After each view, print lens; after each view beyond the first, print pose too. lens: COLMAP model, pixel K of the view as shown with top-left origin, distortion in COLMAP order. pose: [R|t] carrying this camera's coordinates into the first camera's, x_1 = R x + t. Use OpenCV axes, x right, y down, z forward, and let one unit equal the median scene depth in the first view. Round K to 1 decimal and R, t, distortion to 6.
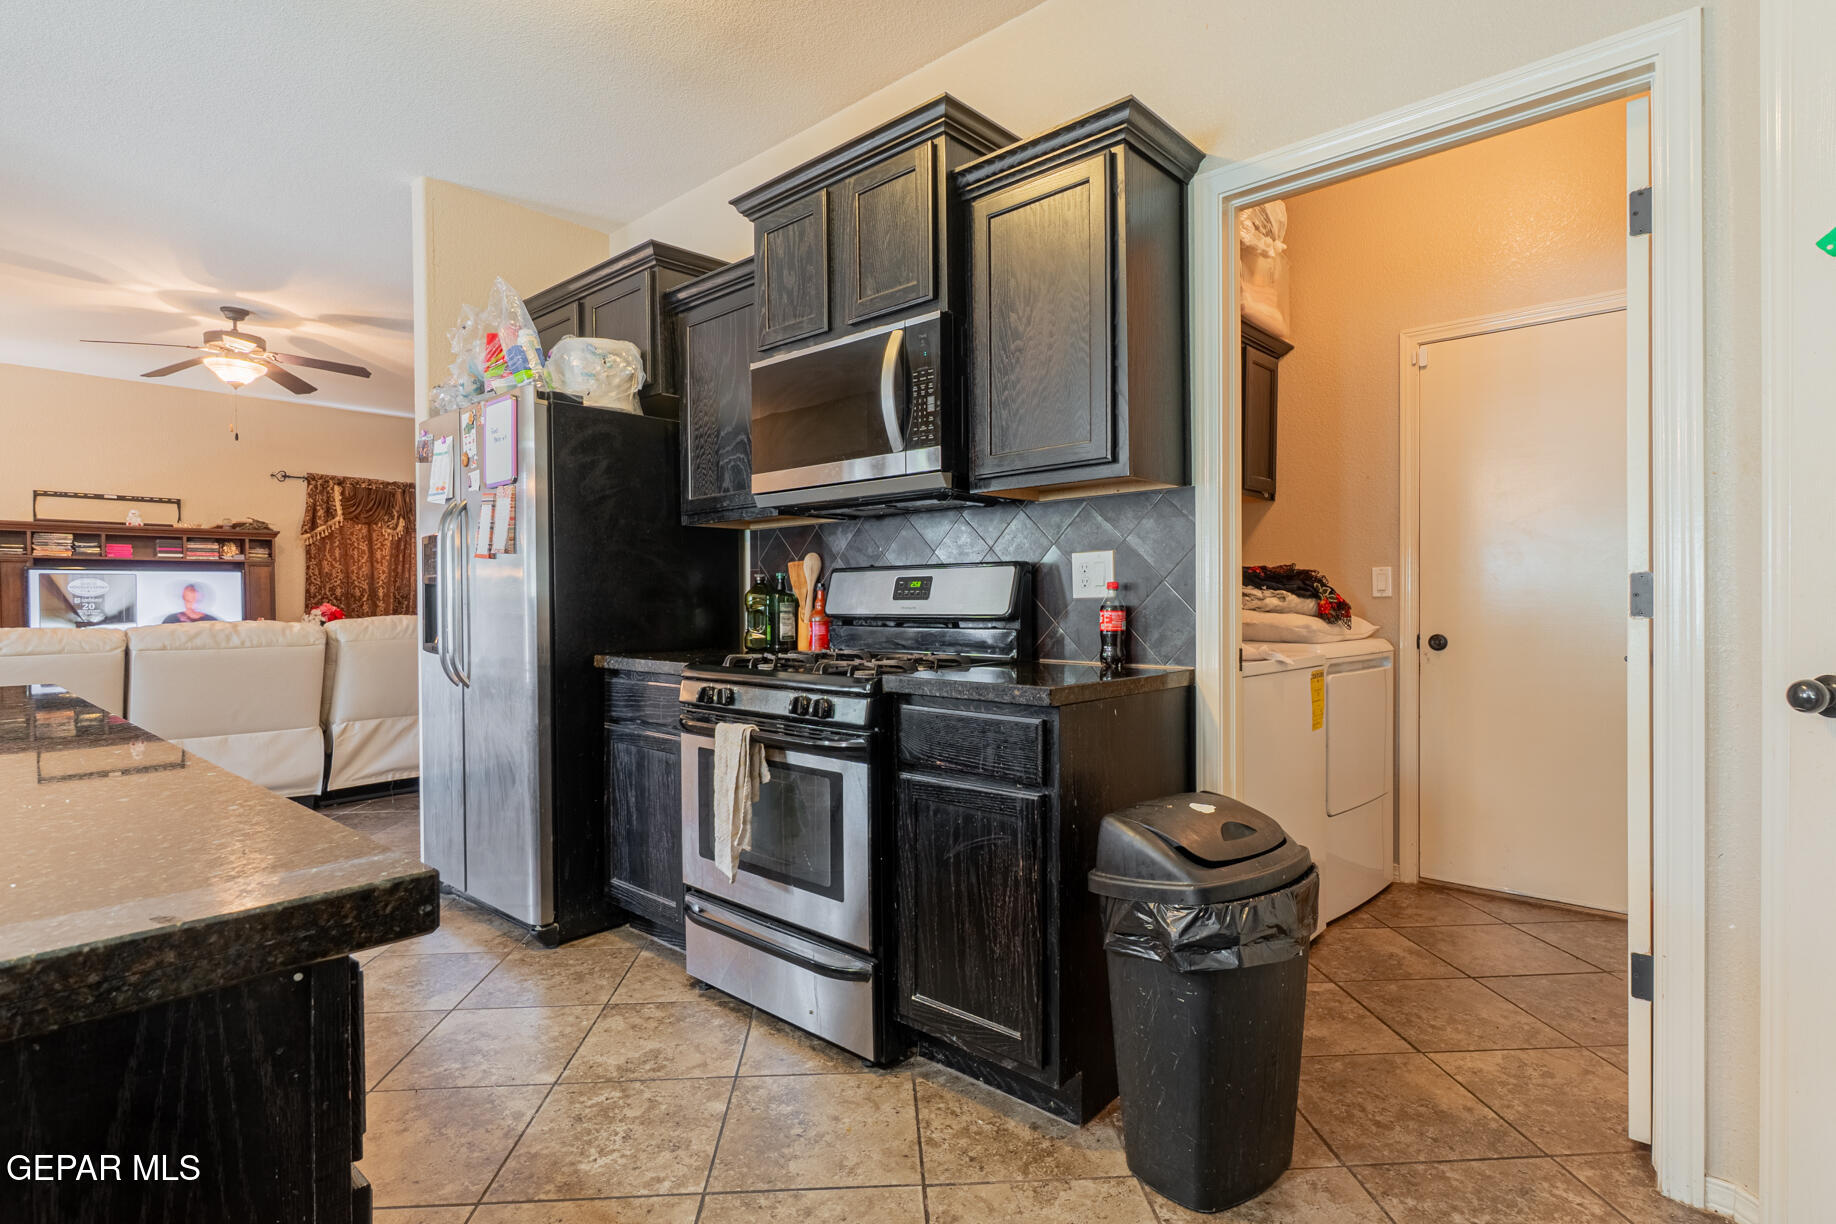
lens RADIAL K [[908.7, 0, 918.0], [0, 908.7, 612.0], [0, 0, 1]] dist [0.003777, 0.000229]
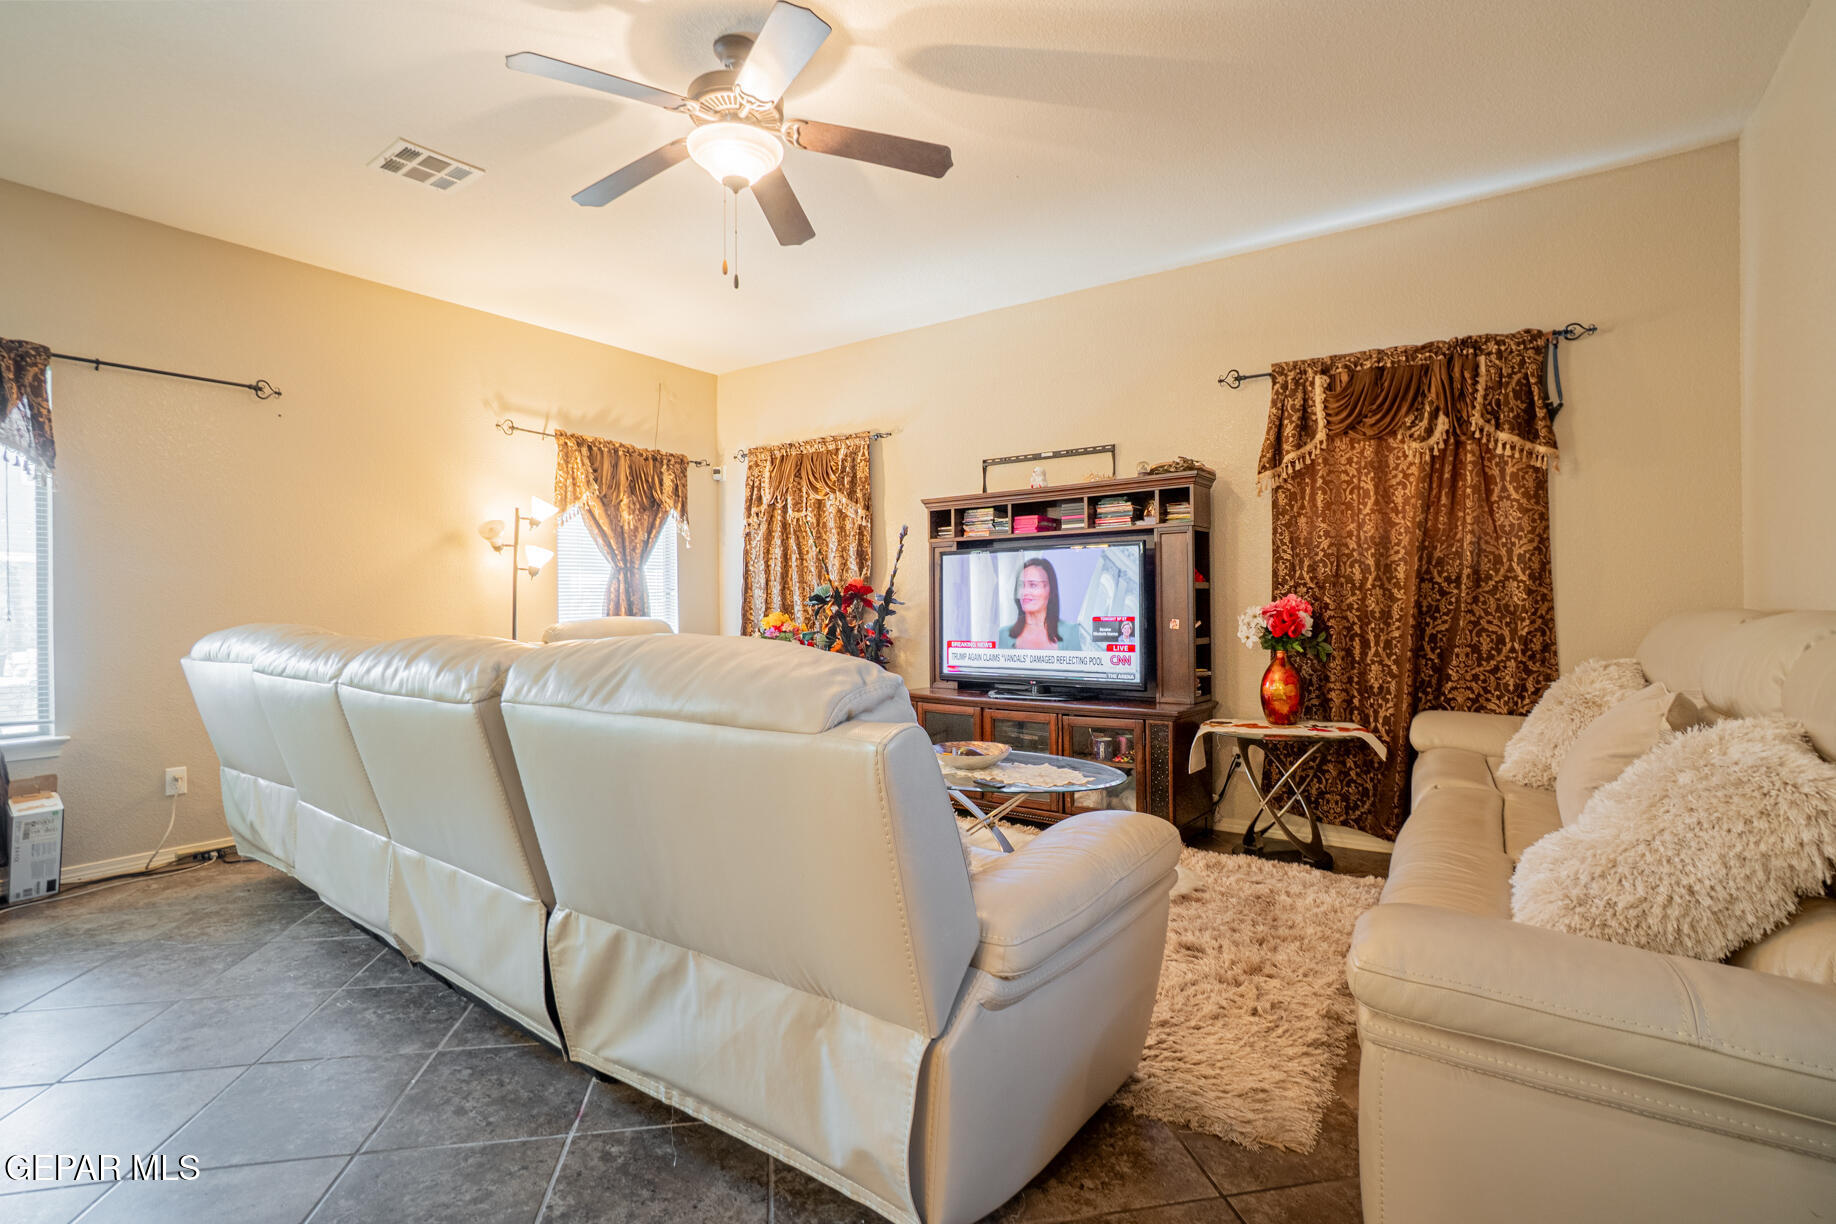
lens RADIAL K [[862.0, 0, 918.0], [0, 862.0, 612.0], [0, 0, 1]] dist [-0.058355, 0.000034]
pose [[0.109410, 0.015840, -0.993870, -0.177748], [-0.002057, 0.999874, 0.015709, -0.006983], [0.993995, 0.000325, 0.109429, 0.764046]]
